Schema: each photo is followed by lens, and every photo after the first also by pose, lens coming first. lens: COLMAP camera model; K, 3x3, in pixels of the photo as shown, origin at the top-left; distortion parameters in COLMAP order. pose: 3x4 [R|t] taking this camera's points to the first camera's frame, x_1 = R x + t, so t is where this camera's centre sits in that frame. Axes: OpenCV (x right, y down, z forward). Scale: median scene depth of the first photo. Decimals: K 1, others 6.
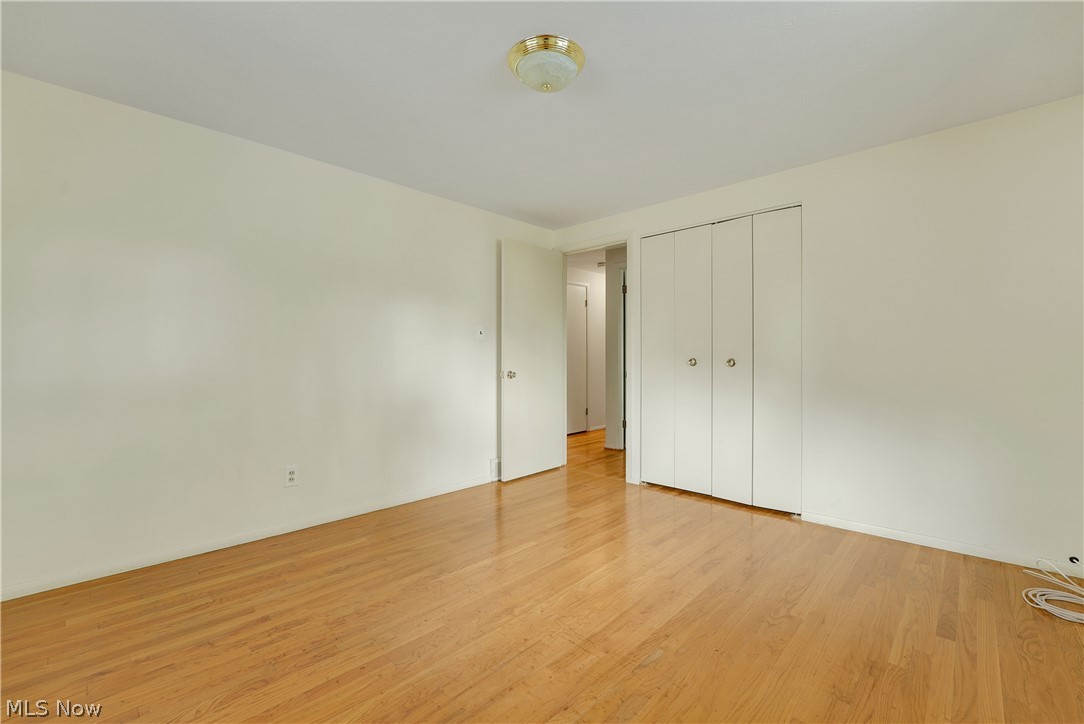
lens RADIAL K [[453.2, 0, 536.0], [0, 453.2, 354.4], [0, 0, 1]] dist [-0.024976, 0.004551]
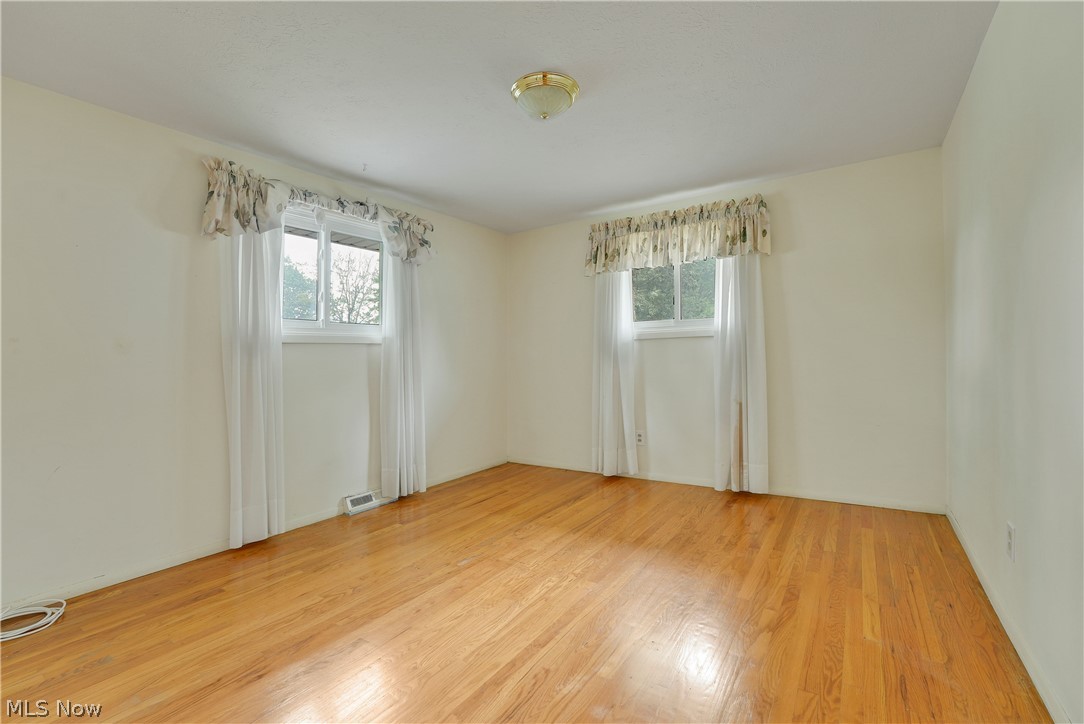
lens RADIAL K [[453.2, 0, 536.0], [0, 453.2, 354.4], [0, 0, 1]] dist [-0.024976, 0.004551]
pose [[-0.985538, 0.028215, -0.167090, 0.223333], [0.031452, 0.999365, -0.016756, 0.026604], [0.166511, -0.021769, -0.985799, 2.130625]]
